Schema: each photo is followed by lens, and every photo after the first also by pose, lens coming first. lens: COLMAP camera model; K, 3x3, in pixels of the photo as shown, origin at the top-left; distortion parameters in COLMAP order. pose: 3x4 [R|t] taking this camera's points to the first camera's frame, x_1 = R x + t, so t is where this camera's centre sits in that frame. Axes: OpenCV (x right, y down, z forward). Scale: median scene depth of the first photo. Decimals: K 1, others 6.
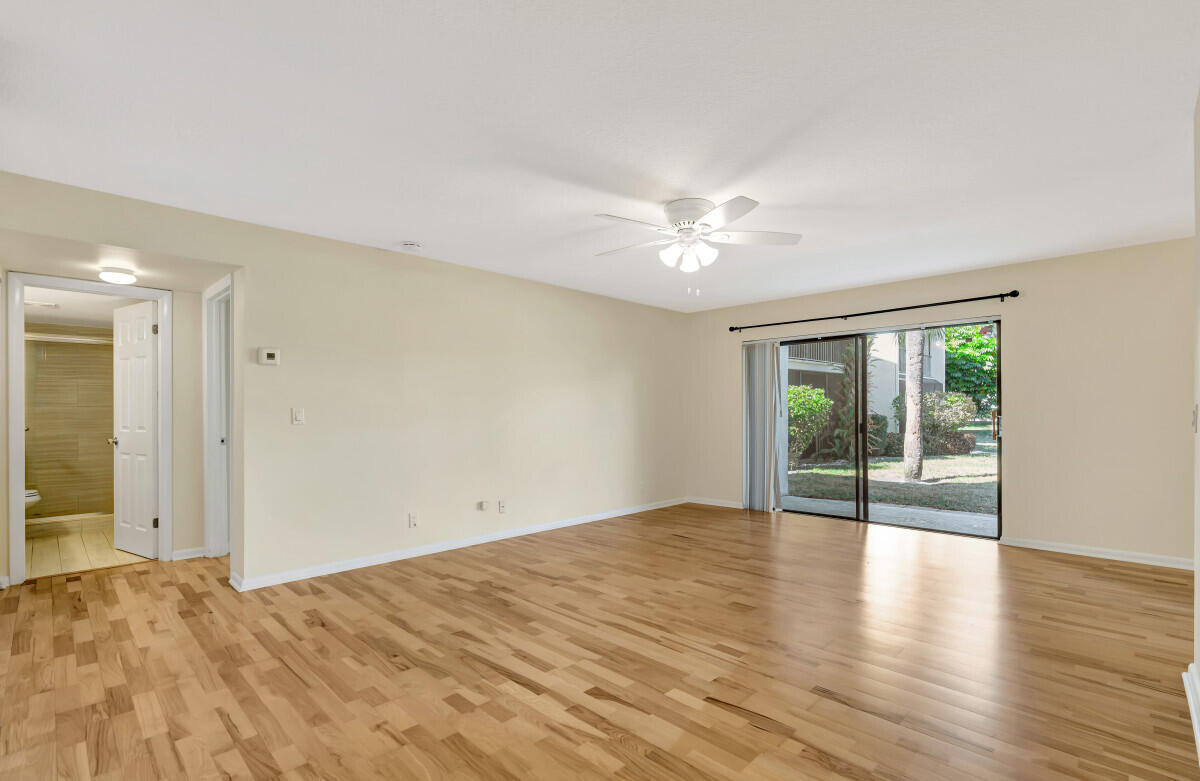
lens RADIAL K [[534.1, 0, 588.9], [0, 534.1, 409.3], [0, 0, 1]] dist [0.000001, -0.000736]
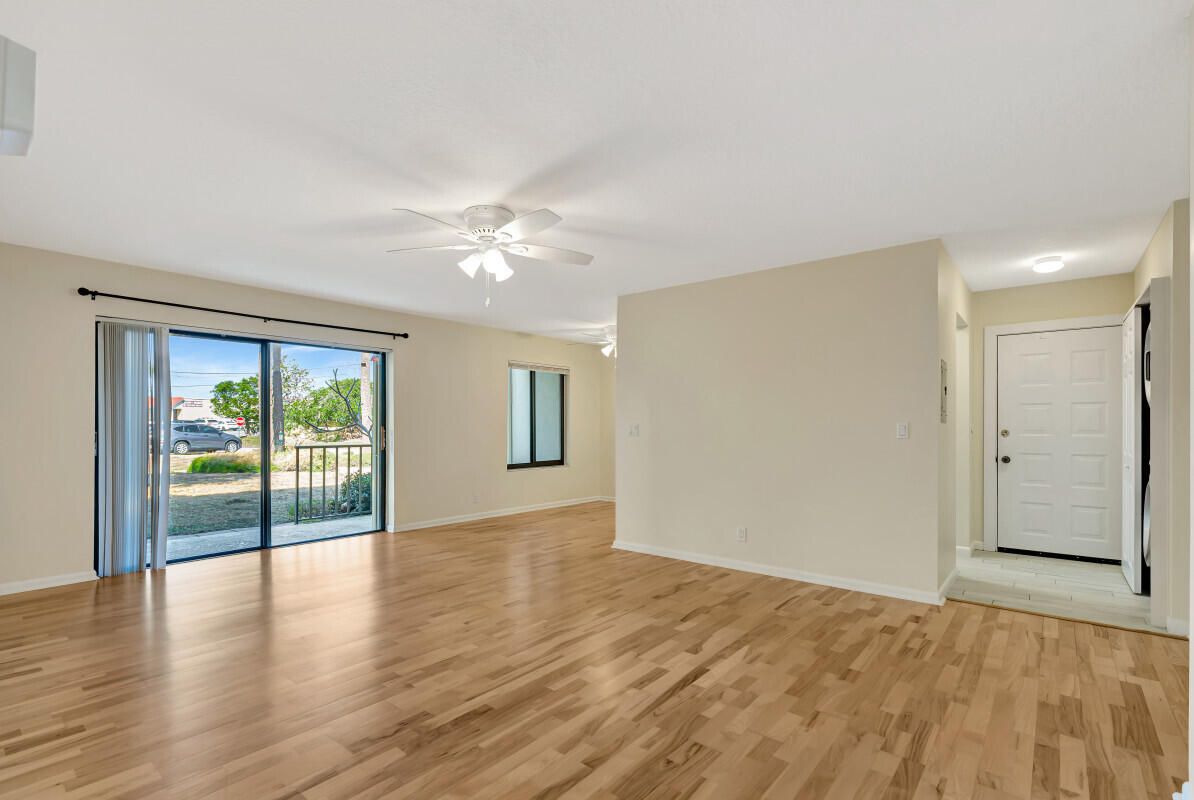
lens RADIAL K [[584.3, 0, 601.9], [0, 584.3, 427.3], [0, 0, 1]] dist [-0.004218, -0.000025]
pose [[-0.114310, -0.000036, 0.993445, -0.866254], [-0.005571, 0.999984, -0.000605, 0.005135], [-0.993430, -0.005604, -0.114308, 0.898651]]
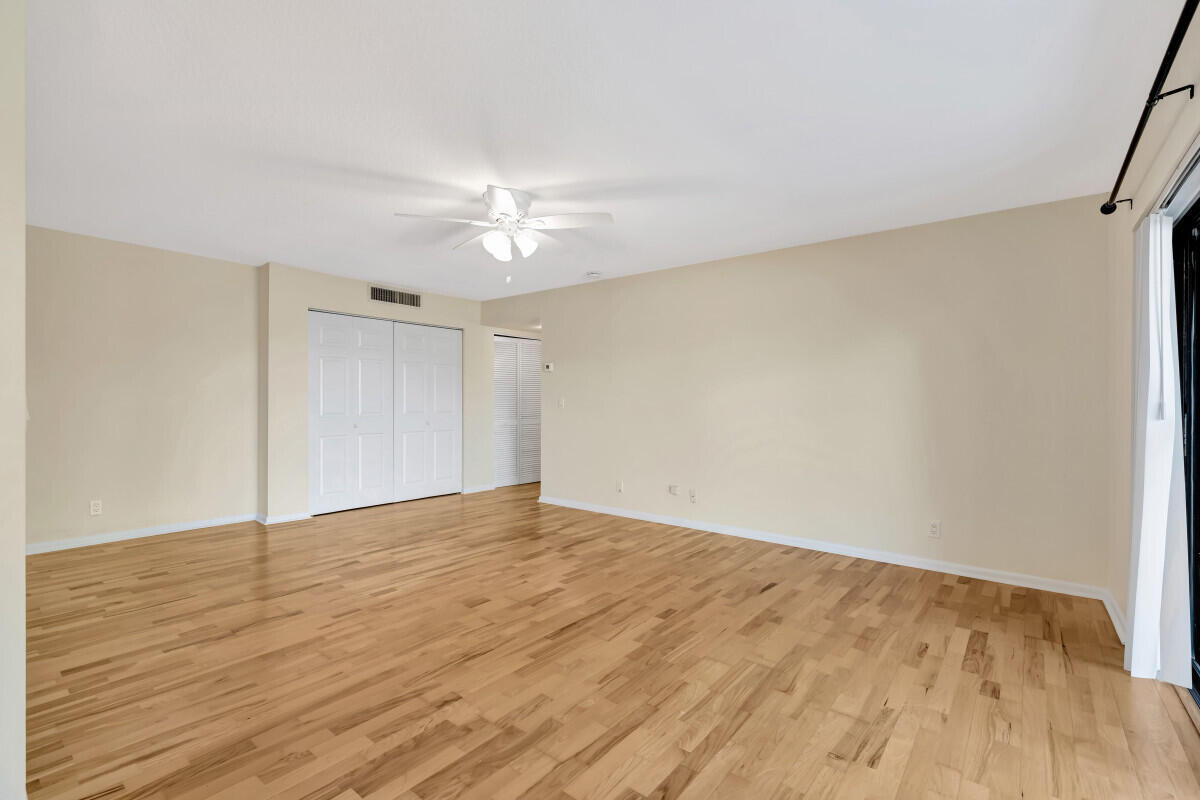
lens RADIAL K [[534.0, 0, 594.9], [0, 534.0, 395.5], [0, 0, 1]] dist [-0.002761, 0.000704]
pose [[0.112075, -0.008296, -0.993665, 1.187131], [-0.001267, 0.999963, -0.008491, 0.004324], [0.993699, 0.002211, 0.112061, 1.032166]]
